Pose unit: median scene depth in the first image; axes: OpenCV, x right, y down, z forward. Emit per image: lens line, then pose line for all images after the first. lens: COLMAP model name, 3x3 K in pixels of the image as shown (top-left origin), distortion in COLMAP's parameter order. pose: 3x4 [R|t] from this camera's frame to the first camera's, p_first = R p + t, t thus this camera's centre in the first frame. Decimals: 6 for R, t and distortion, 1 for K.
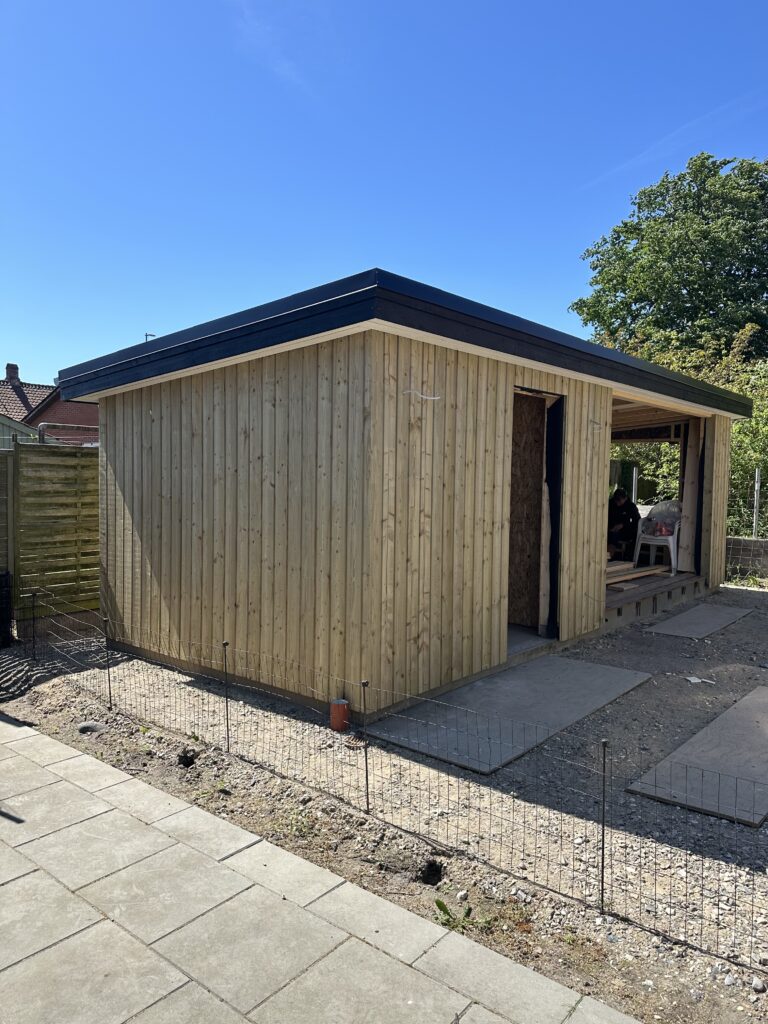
lens RADIAL K [[723.7, 0, 383.9], [0, 723.7, 511.5], [0, 0, 1]] dist [0.050830, -0.056984]
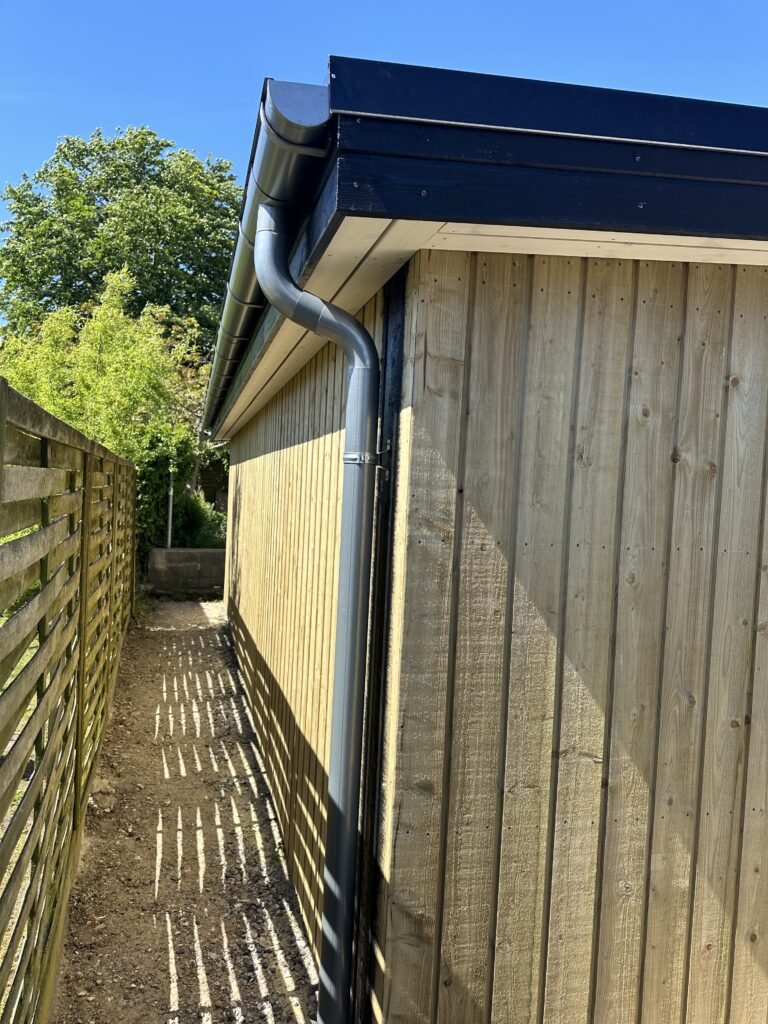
lens RADIAL K [[723.7, 0, 383.5], [0, 723.7, 514.8], [0, 0, 1]] dist [0.050830, -0.056984]
pose [[0.577068, -0.005551, 0.816677, -0.611956], [-0.006748, 0.999910, 0.011565, -0.067986], [-0.816668, -0.012185, 0.576979, 0.880416]]
